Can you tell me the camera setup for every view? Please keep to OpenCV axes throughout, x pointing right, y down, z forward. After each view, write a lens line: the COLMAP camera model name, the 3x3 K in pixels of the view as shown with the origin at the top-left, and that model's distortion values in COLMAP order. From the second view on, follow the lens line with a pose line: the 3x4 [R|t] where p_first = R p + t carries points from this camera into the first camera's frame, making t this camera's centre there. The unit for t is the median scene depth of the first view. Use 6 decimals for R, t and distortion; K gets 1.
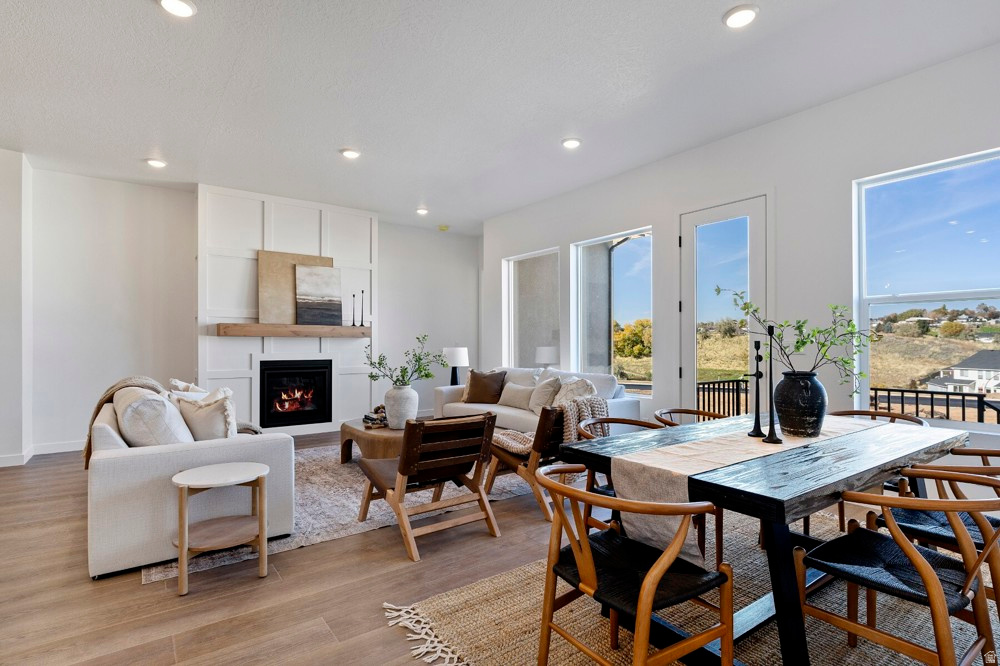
lens RADIAL K [[487.1, 0, 495.7], [0, 487.1, 343.0], [0, 0, 1]] dist [-0.001361, 0.000333]
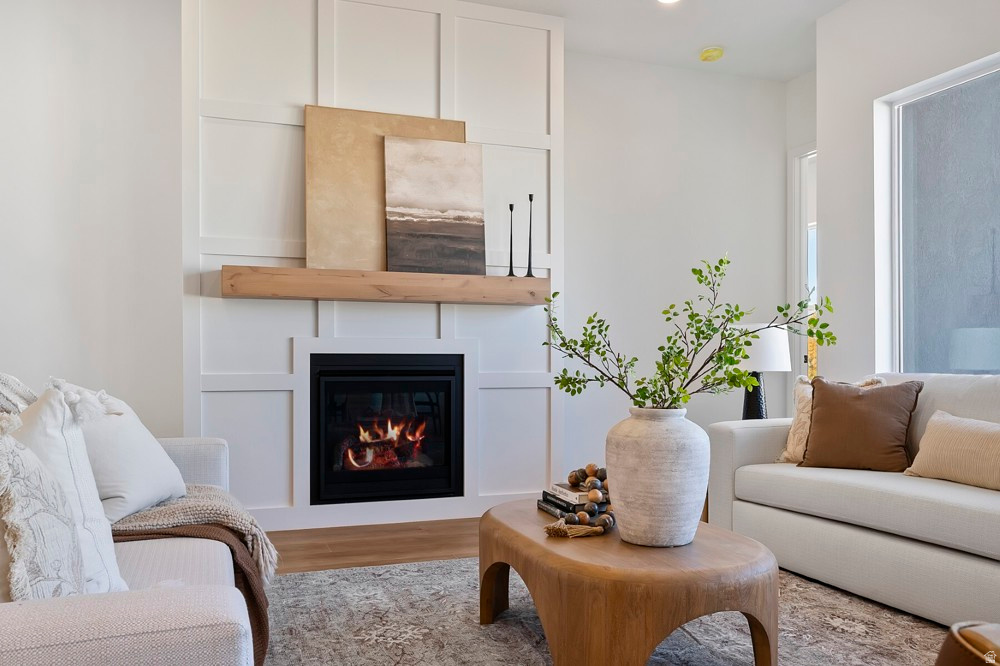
lens RADIAL K [[802.5, 0, 498.3], [0, 802.5, 353.5], [0, 0, 1]] dist [-0.007944, -0.002050]
pose [[0.956471, -0.002728, -0.291814, -0.103681], [0.001531, 0.999989, -0.004329, 0.039462], [0.291823, 0.003693, 0.956465, 0.344988]]
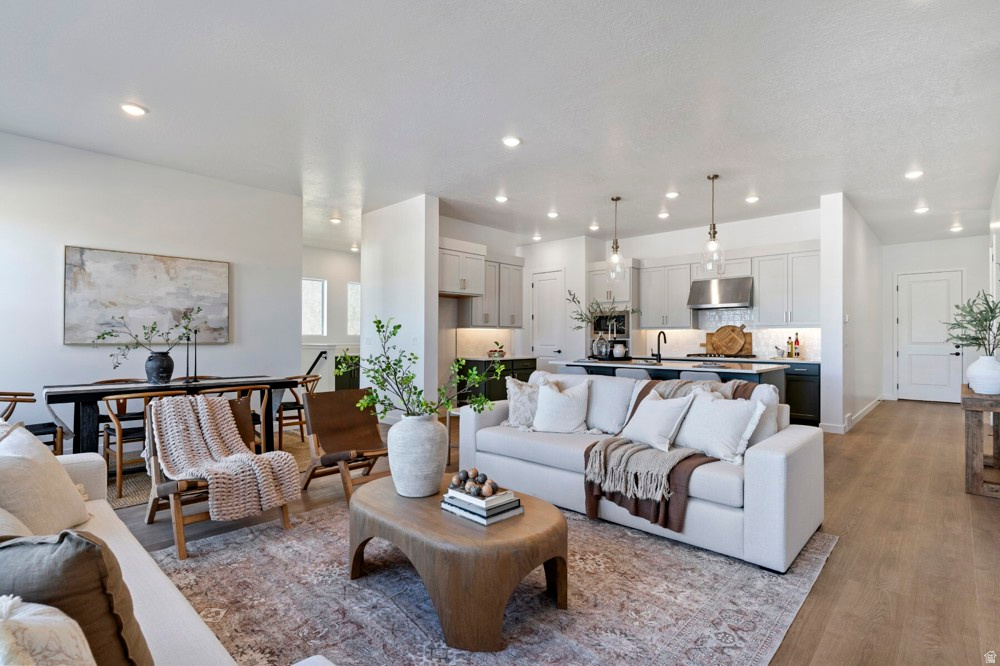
lens RADIAL K [[487.1, 0, 497.2], [0, 487.1, 333.3], [0, 0, 1]] dist [-0.001361, 0.000333]
pose [[-0.984690, -0.006021, -0.174209, -0.138339], [-0.003902, 0.999914, -0.012504, 0.001205], [0.174270, -0.011633, -0.984629, 1.166798]]
